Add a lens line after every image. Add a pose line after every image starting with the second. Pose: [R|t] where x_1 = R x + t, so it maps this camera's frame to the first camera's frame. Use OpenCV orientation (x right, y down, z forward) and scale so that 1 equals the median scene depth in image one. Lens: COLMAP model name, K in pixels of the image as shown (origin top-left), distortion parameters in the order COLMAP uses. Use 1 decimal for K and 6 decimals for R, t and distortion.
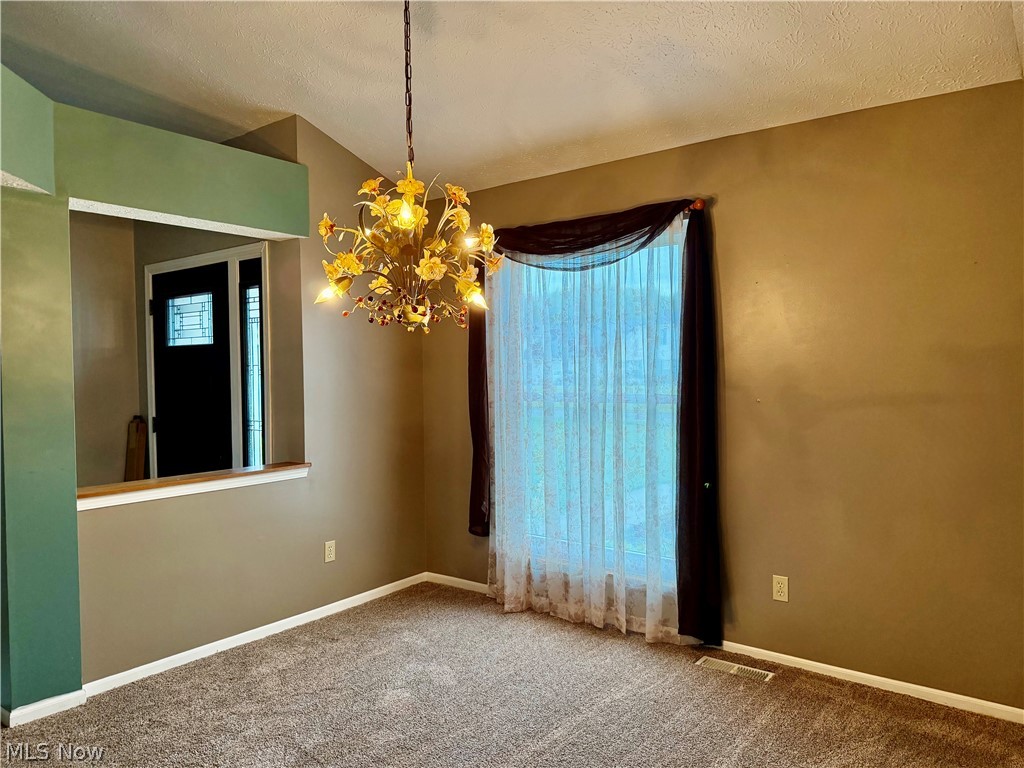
lens RADIAL K [[723.2, 0, 512.0], [0, 723.2, 384.0], [0, 0, 1]] dist [0.046422, -0.086841]
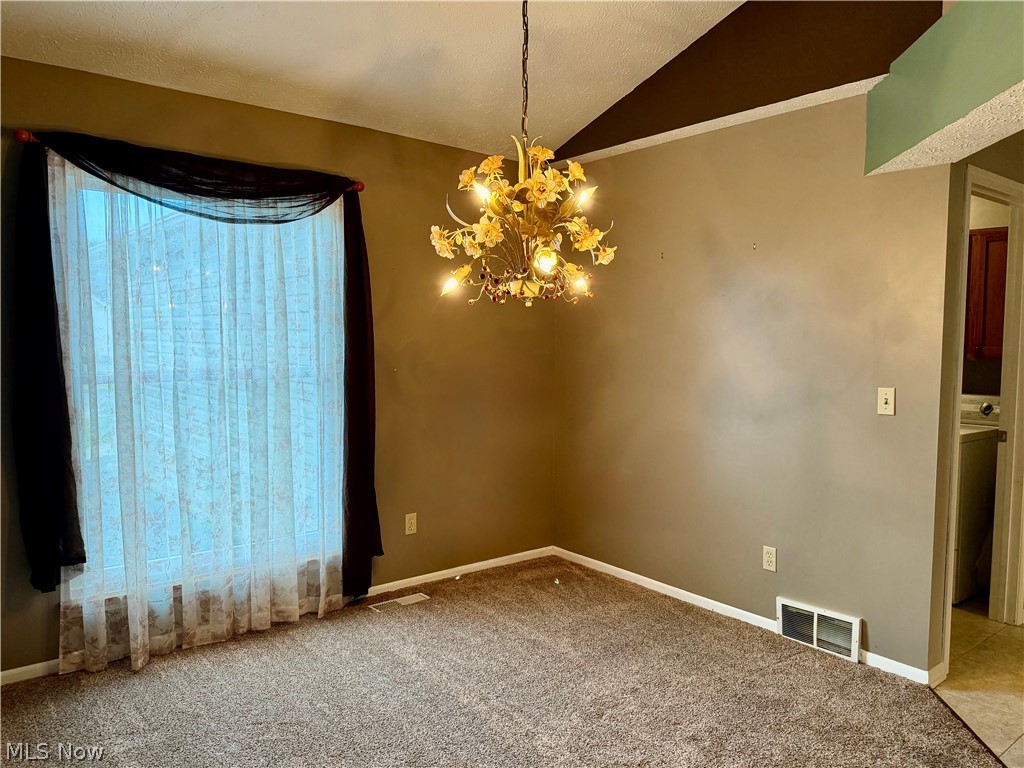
lens RADIAL K [[723.2, 0, 512.0], [0, 723.2, 384.0], [0, 0, 1]] dist [0.046422, -0.086841]
pose [[0.219953, -0.051785, 0.974135, -0.703064], [0.007357, 0.998650, 0.051427, -0.012415], [-0.975483, -0.004145, 0.220037, 0.527941]]
